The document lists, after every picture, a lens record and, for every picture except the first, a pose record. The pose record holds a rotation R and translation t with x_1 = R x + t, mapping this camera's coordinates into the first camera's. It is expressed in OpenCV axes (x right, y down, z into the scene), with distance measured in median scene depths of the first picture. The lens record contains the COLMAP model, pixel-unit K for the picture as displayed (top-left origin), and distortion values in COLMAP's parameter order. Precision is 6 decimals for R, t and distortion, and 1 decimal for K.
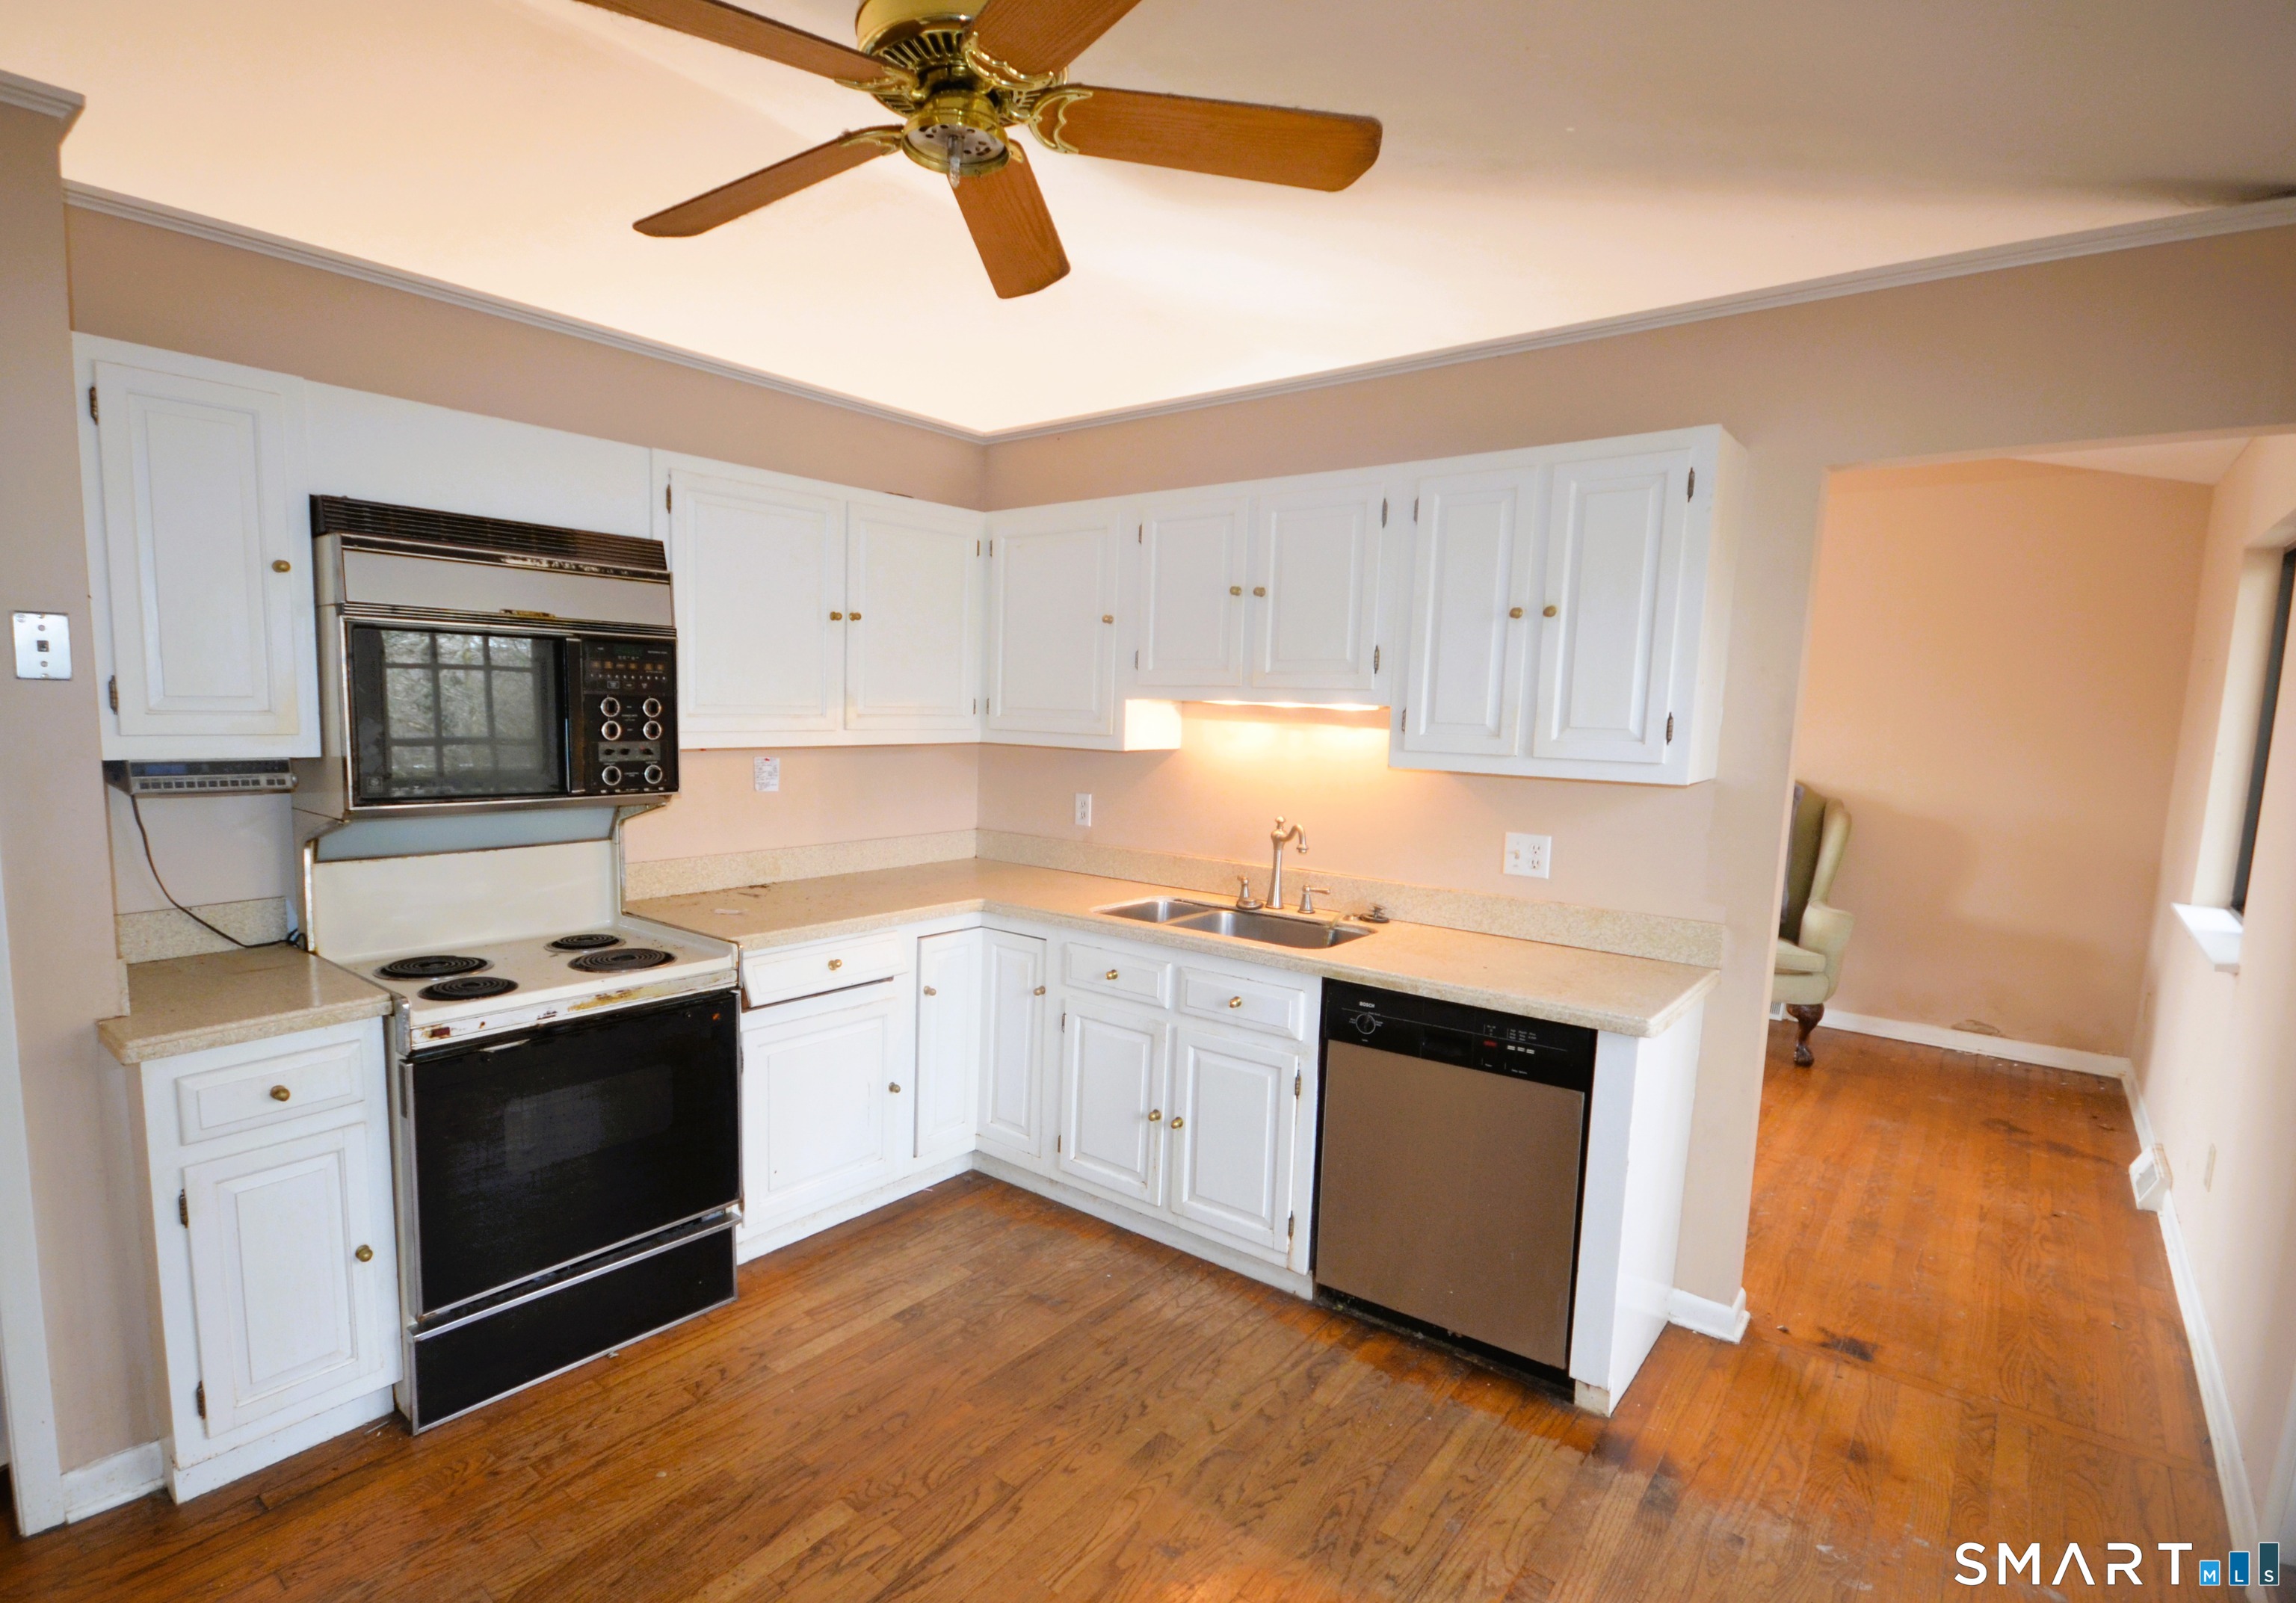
lens RADIAL K [[1130.6, 0, 1039.1], [0, 1130.6, 827.1], [0, 0, 1]] dist [-0.001420, 0.000911]
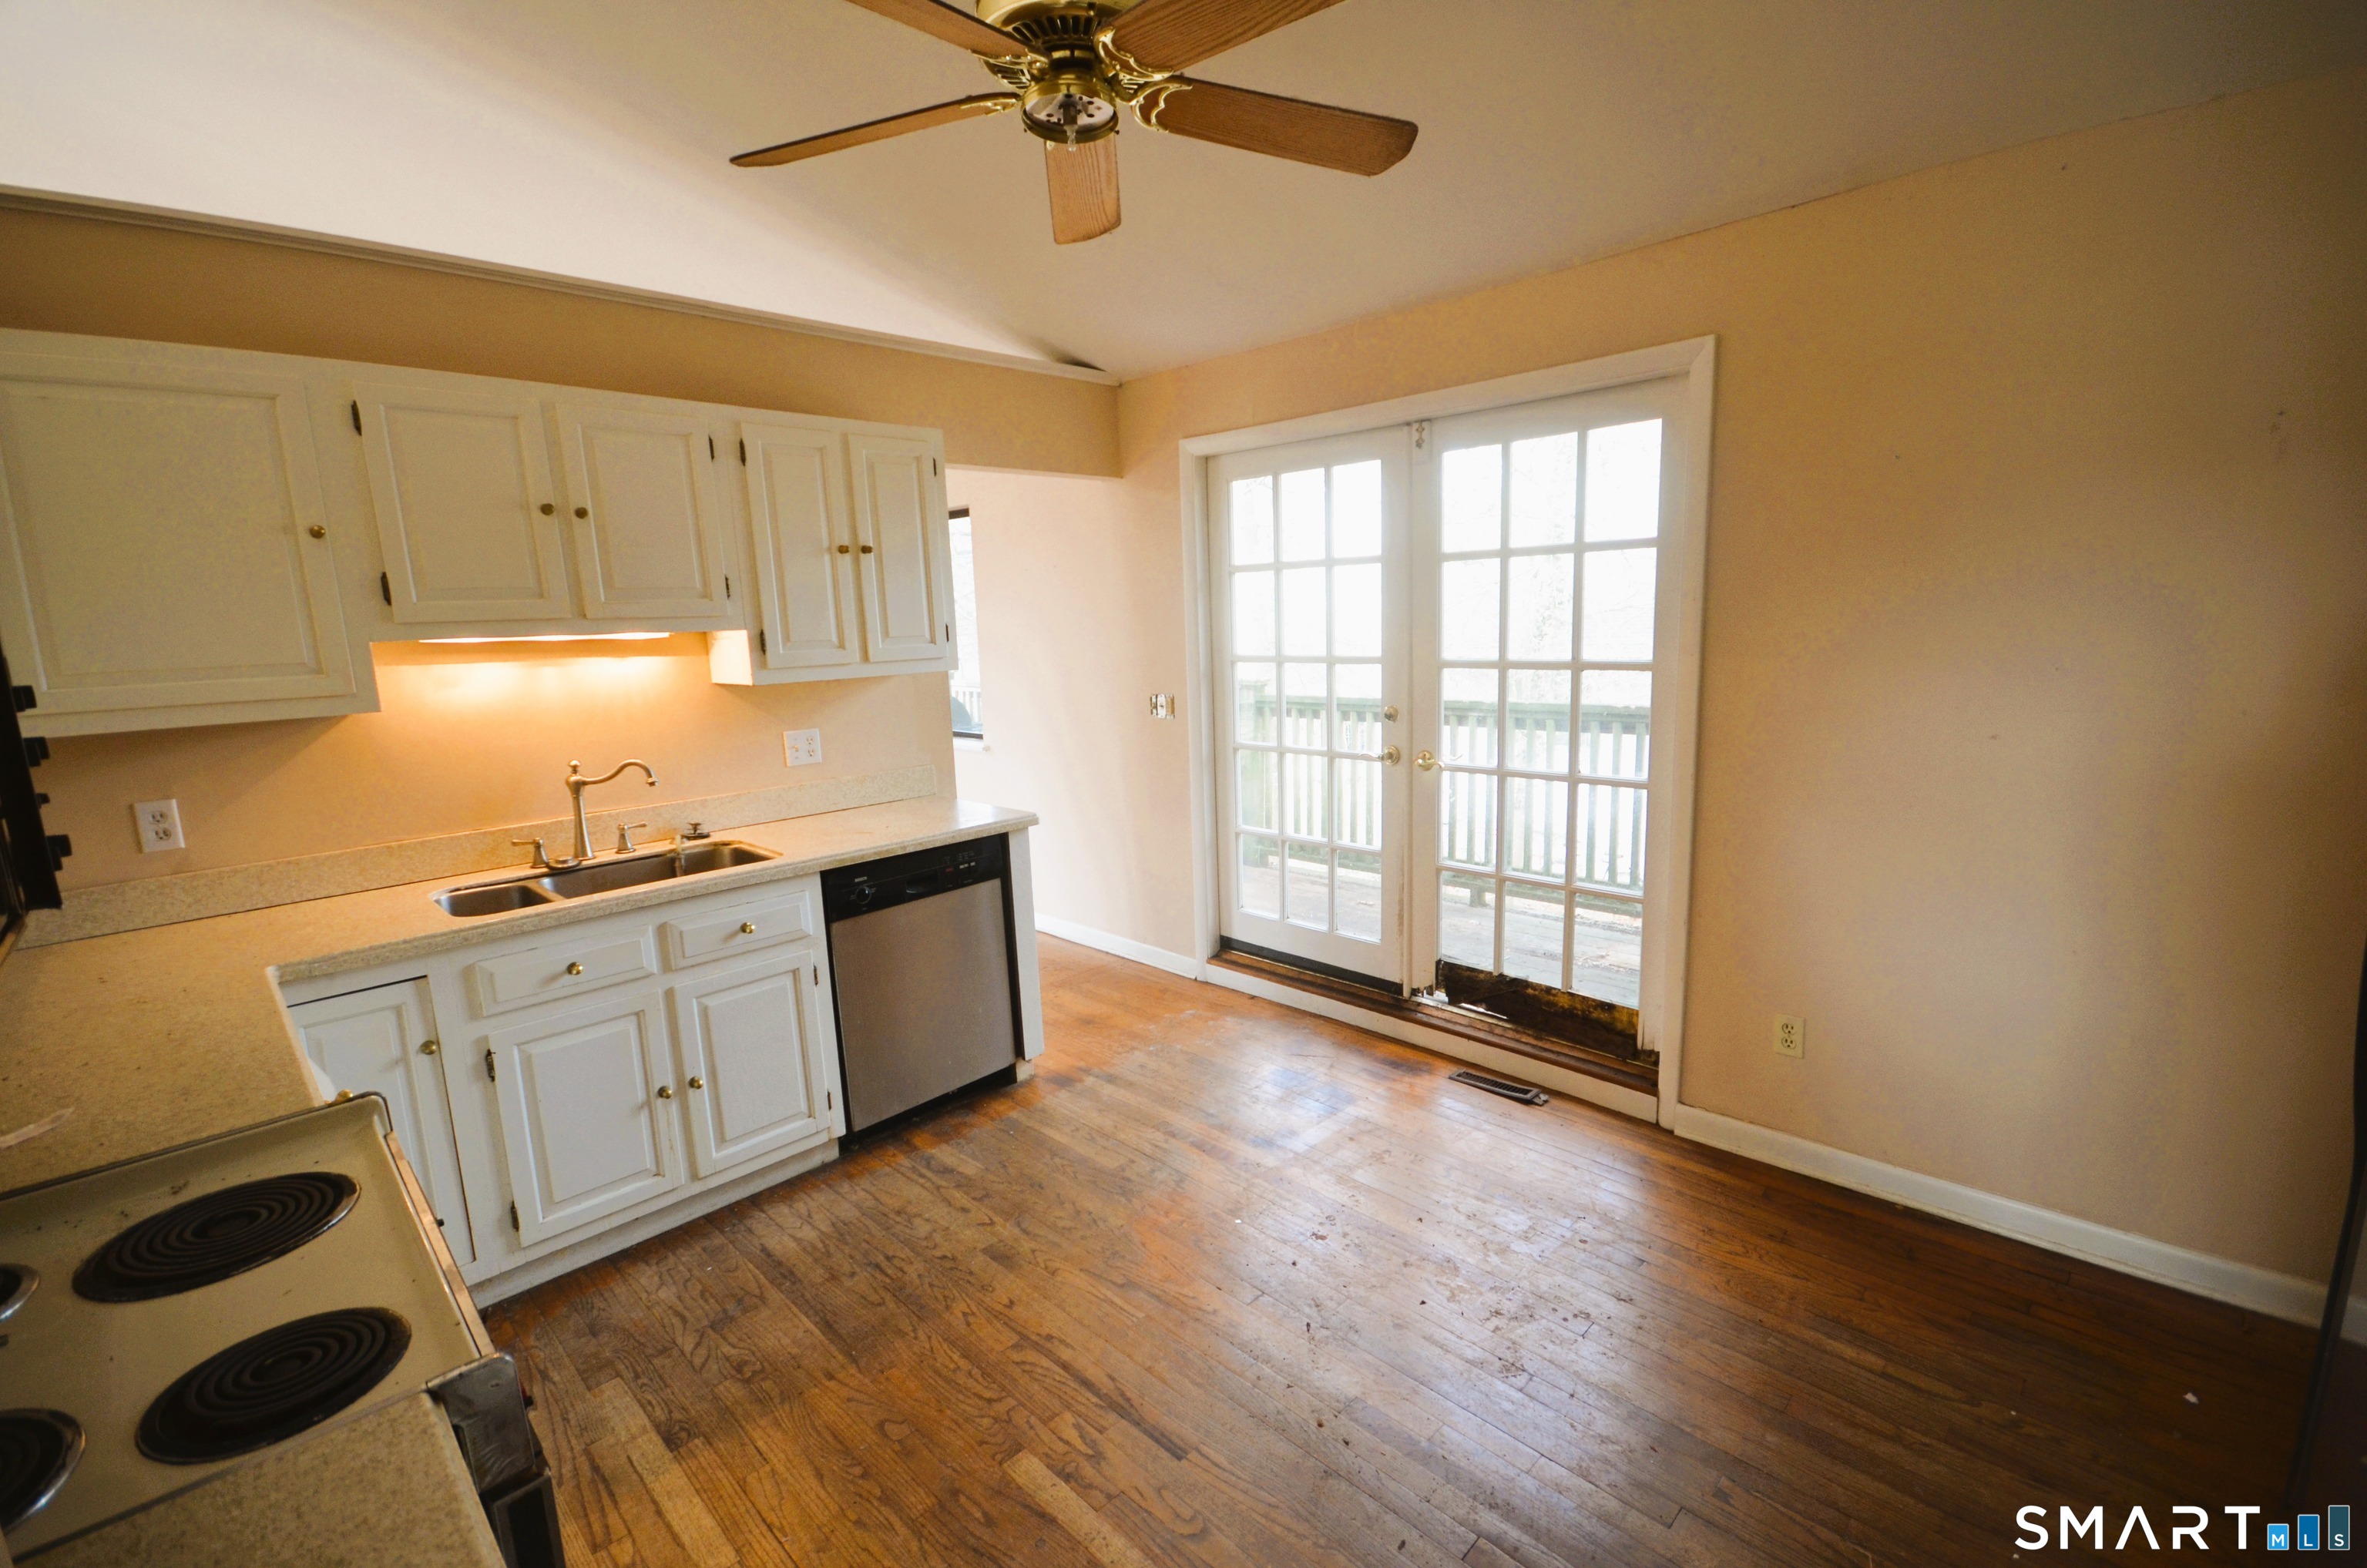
lens RADIAL K [[1035.8, 0, 1194.4], [0, 1035.8, 780.7], [0, 0, 1]] dist [-0.002543, -0.000230]
pose [[0.060643, -0.181917, 0.981442, -0.781620], [0.152887, 0.973342, 0.170969, -0.079807], [-0.986381, 0.139682, 0.086839, 0.579721]]
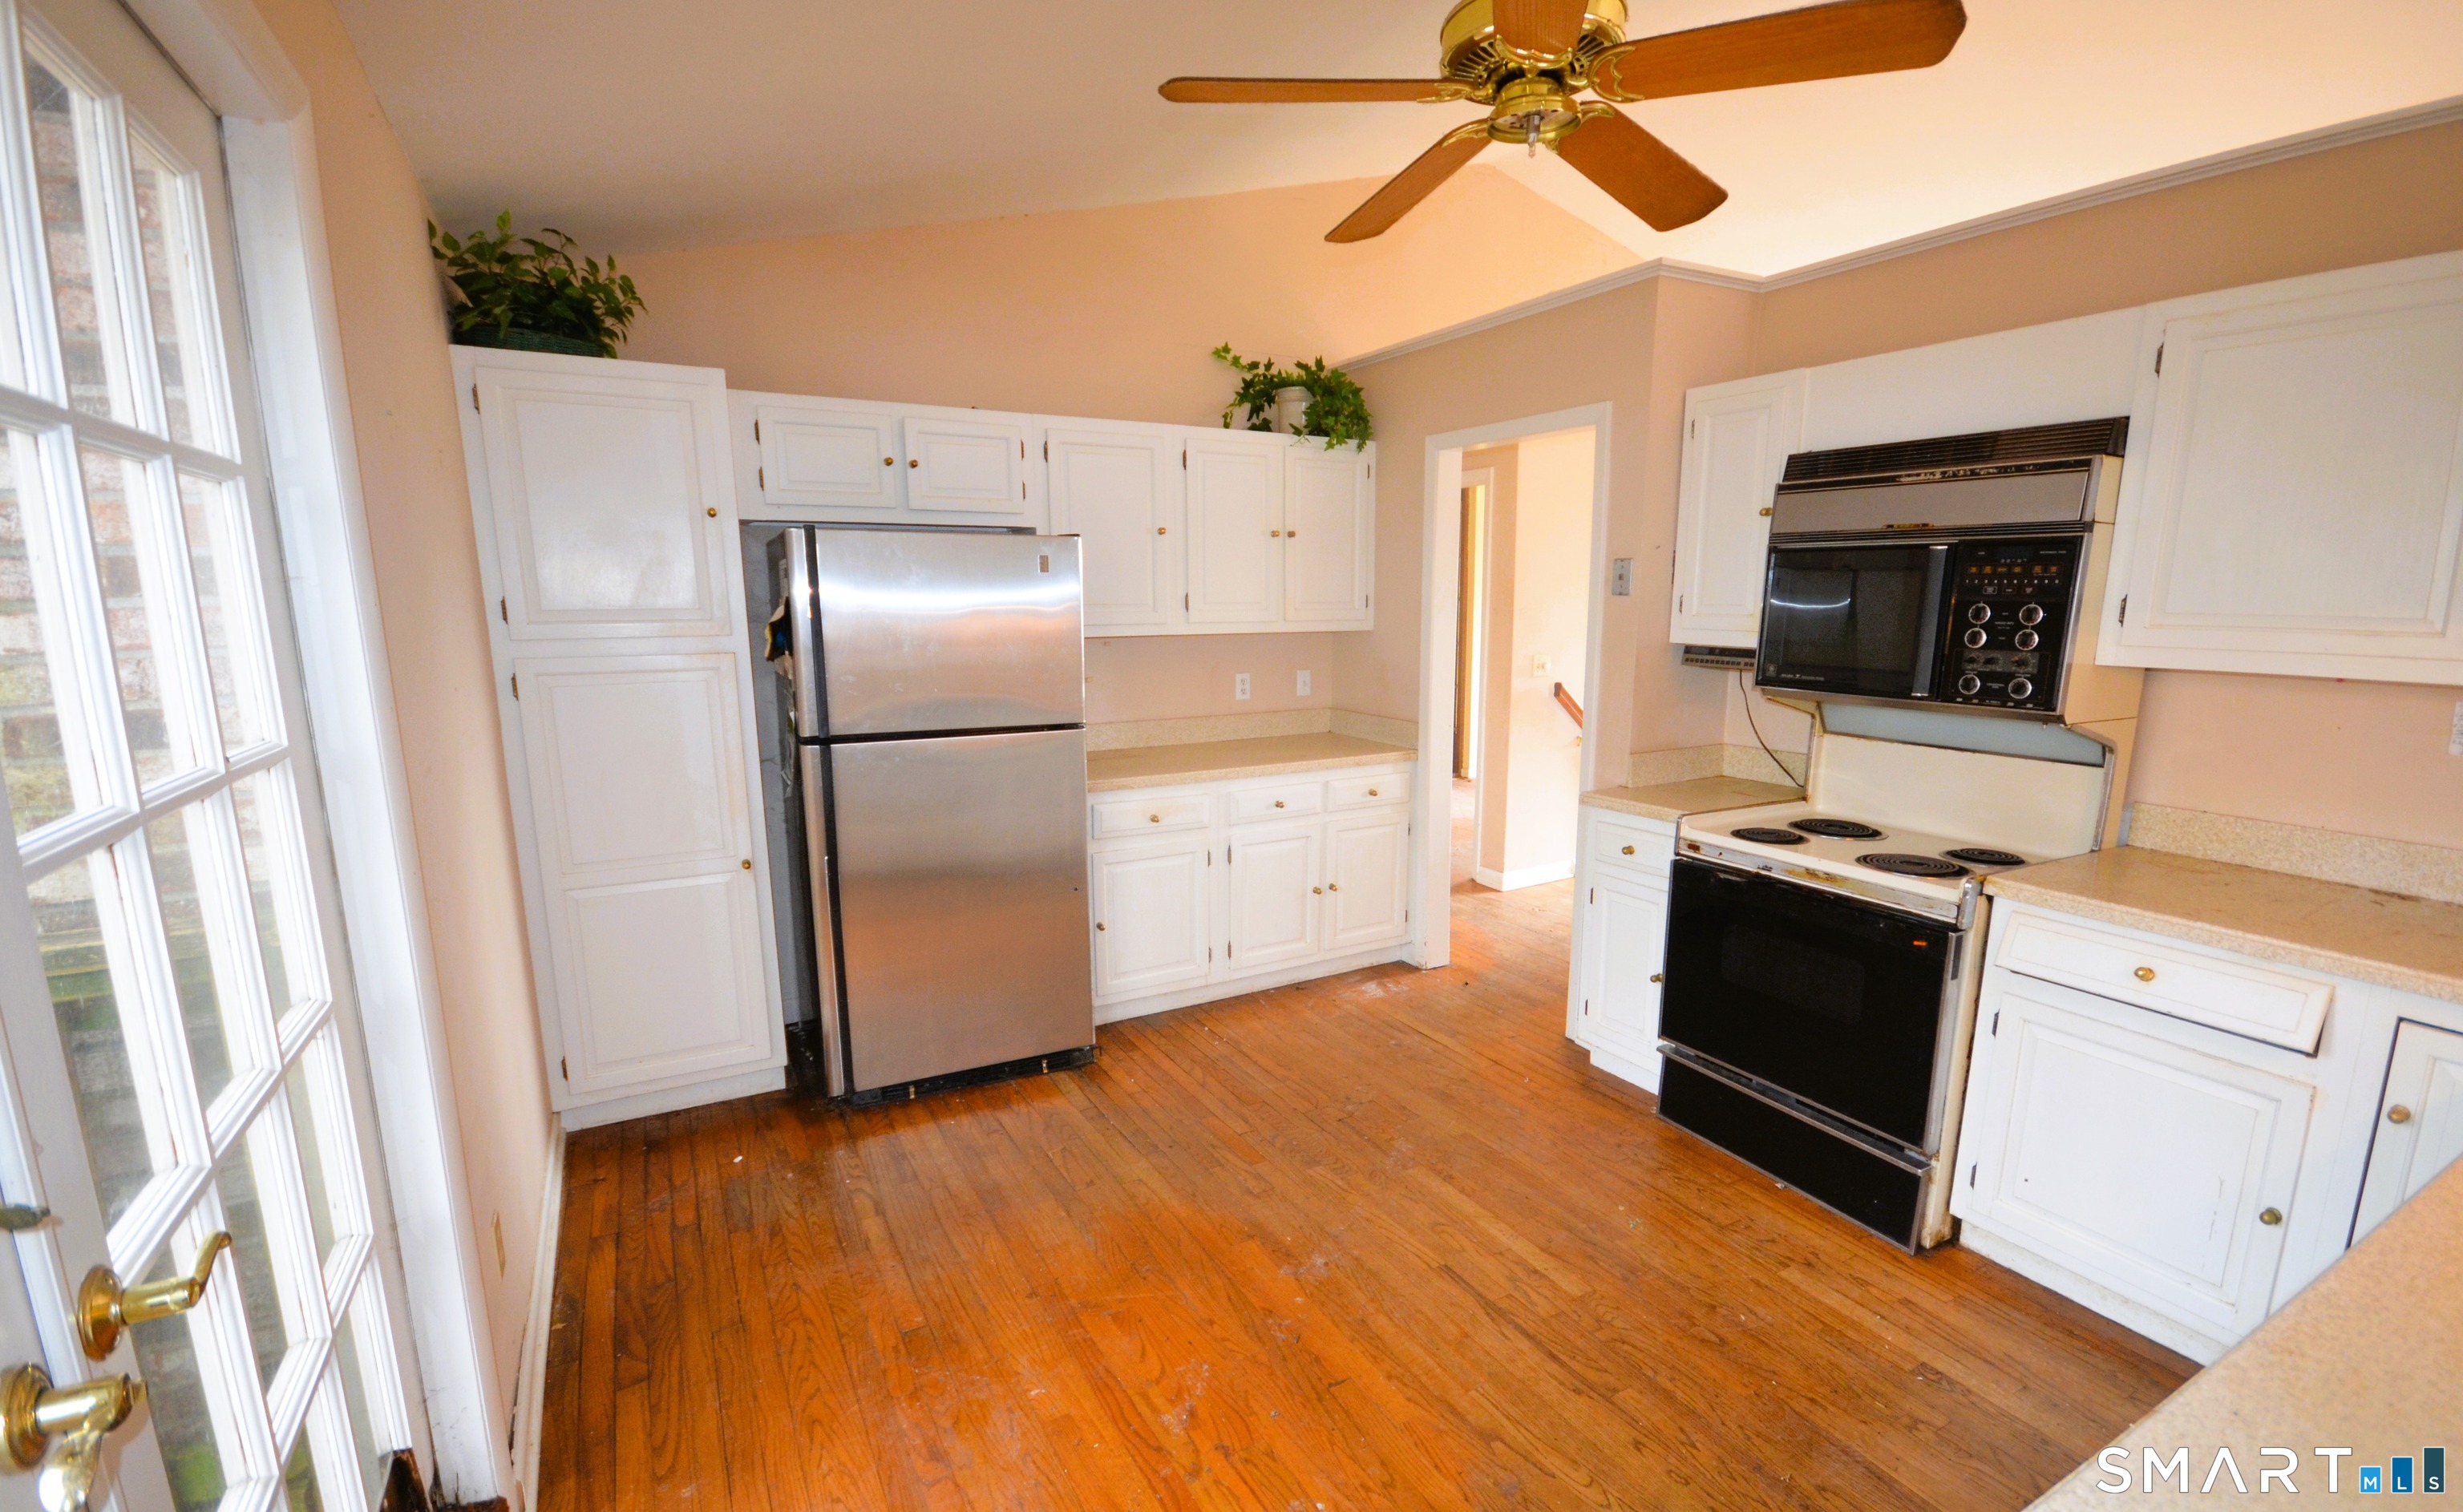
lens RADIAL K [[1047.9, 0, 1224.0], [0, 1047.9, 791.3], [0, 0, 1]] dist [-0.015029, -0.001525]
pose [[-0.351528, 0.150372, -0.924022, 0.744495], [-0.115300, 0.972547, 0.202133, -0.068051], [0.929050, 0.177595, -0.324539, 0.767665]]
